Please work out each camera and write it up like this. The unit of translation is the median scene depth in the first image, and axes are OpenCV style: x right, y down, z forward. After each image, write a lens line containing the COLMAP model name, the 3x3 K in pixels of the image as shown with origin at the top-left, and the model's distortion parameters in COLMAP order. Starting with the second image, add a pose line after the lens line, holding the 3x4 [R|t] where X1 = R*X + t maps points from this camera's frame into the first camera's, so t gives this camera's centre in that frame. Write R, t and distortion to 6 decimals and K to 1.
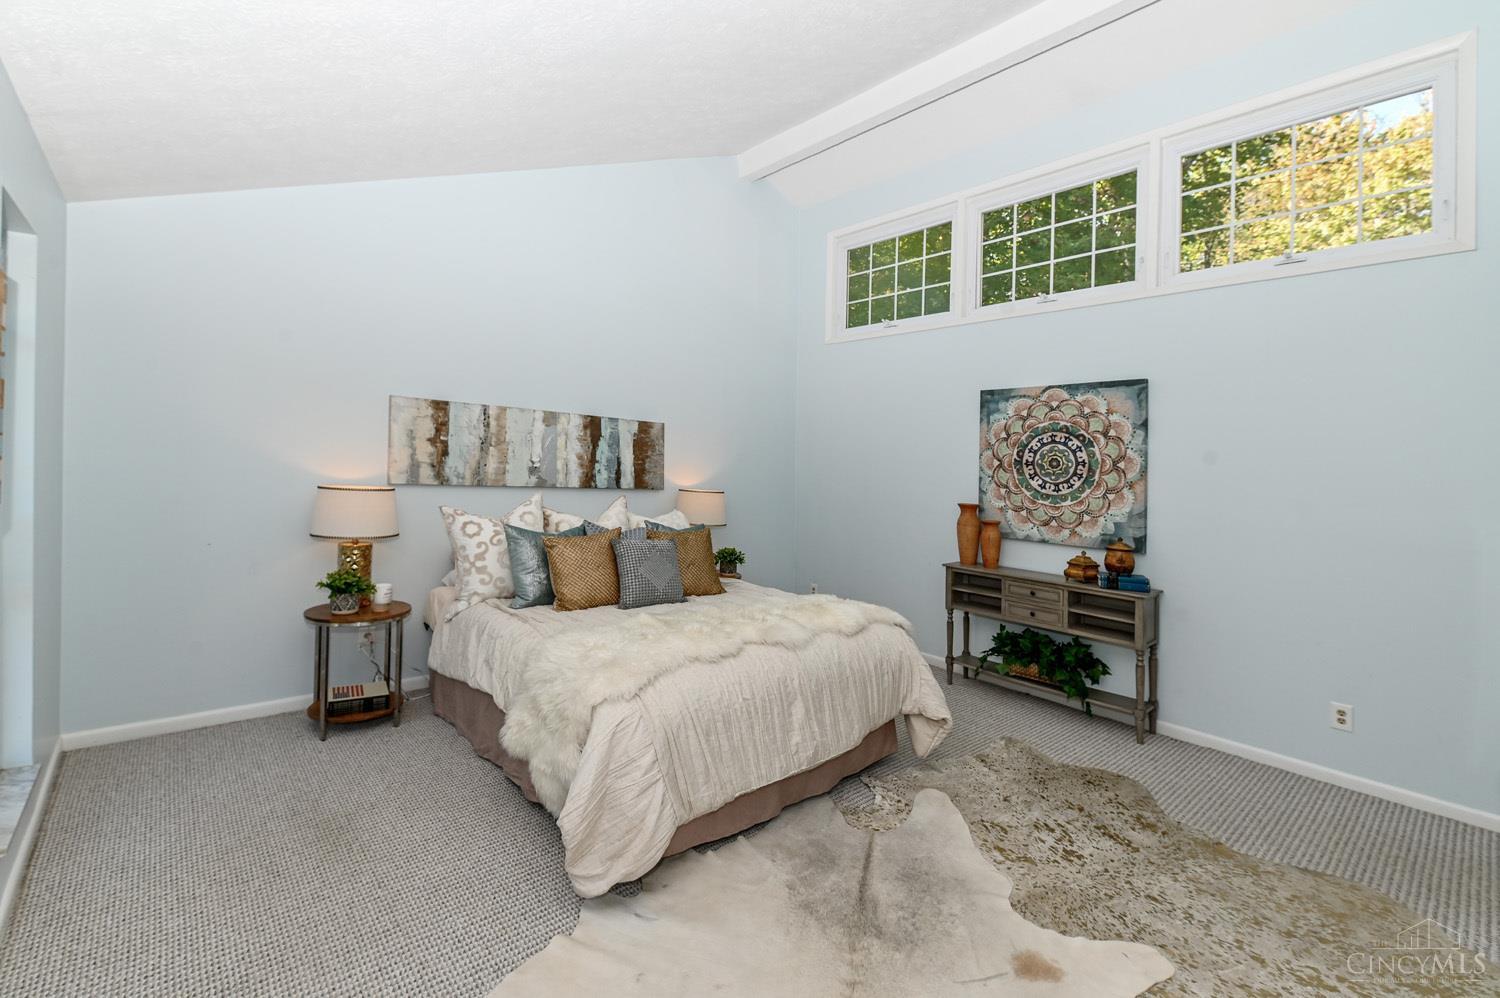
lens RADIAL K [[760.1, 0, 657.2], [0, 760.1, 427.4], [0, 0, 1]] dist [-0.005656, -0.000384]
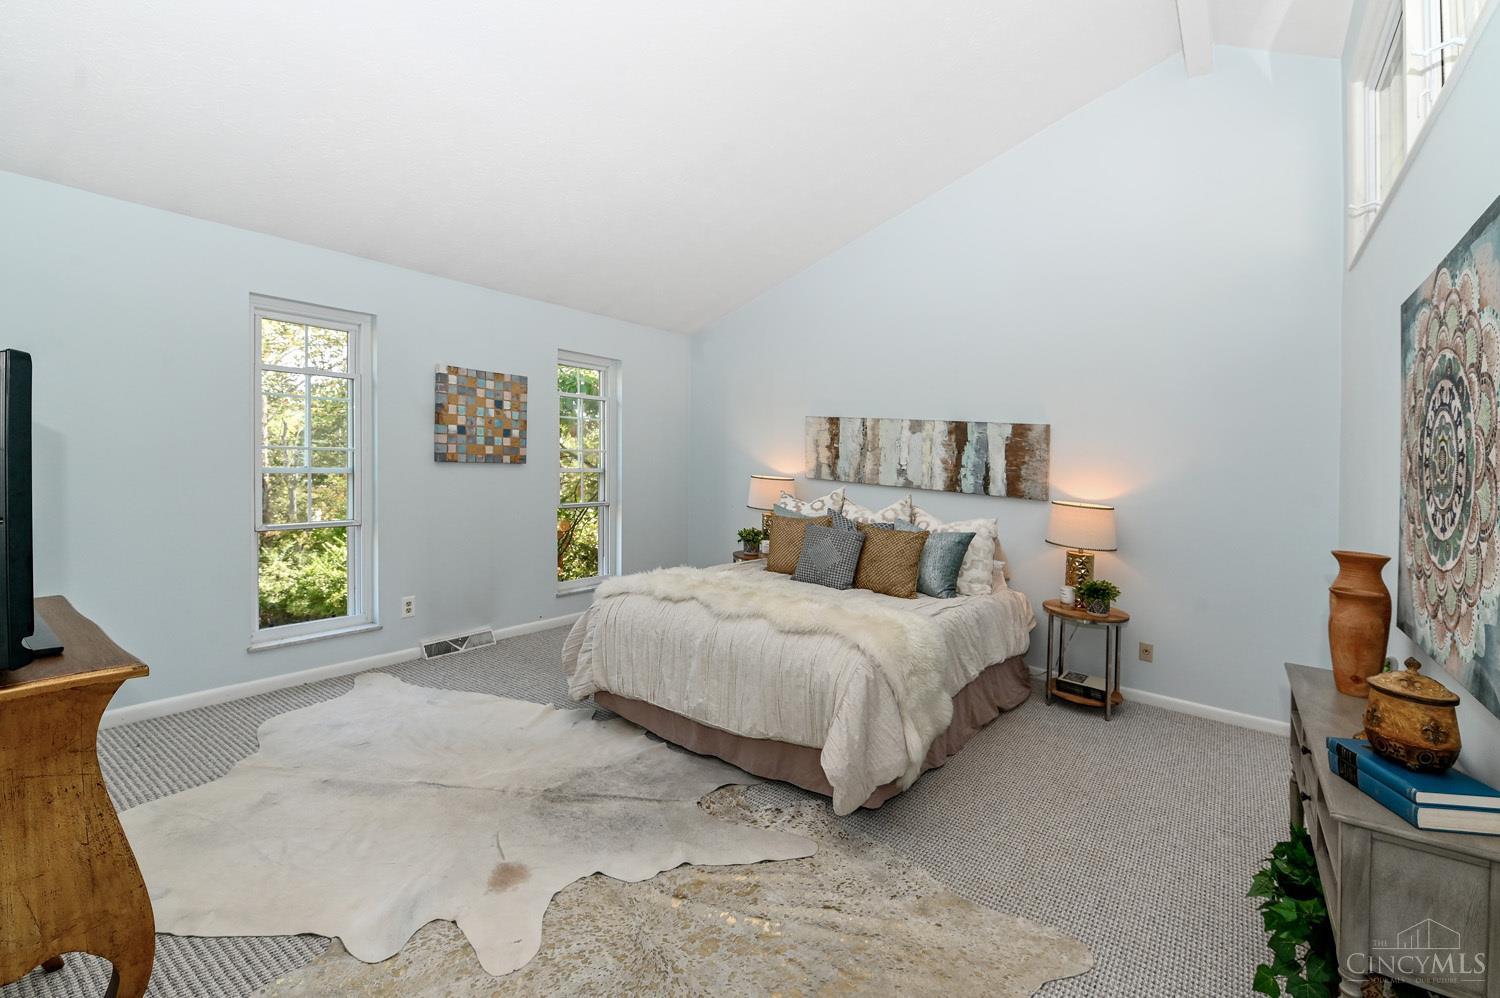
lens RADIAL K [[676.3, 0, 751.8], [0, 676.3, 468.5], [0, 0, 1]] dist [0.001251, 0.000026]
pose [[0.197390, 0.001057, -0.980325, 0.802473], [-0.000387, 0.999999, 0.001001, 0.050598], [0.980325, 0.000181, 0.197390, 0.591402]]
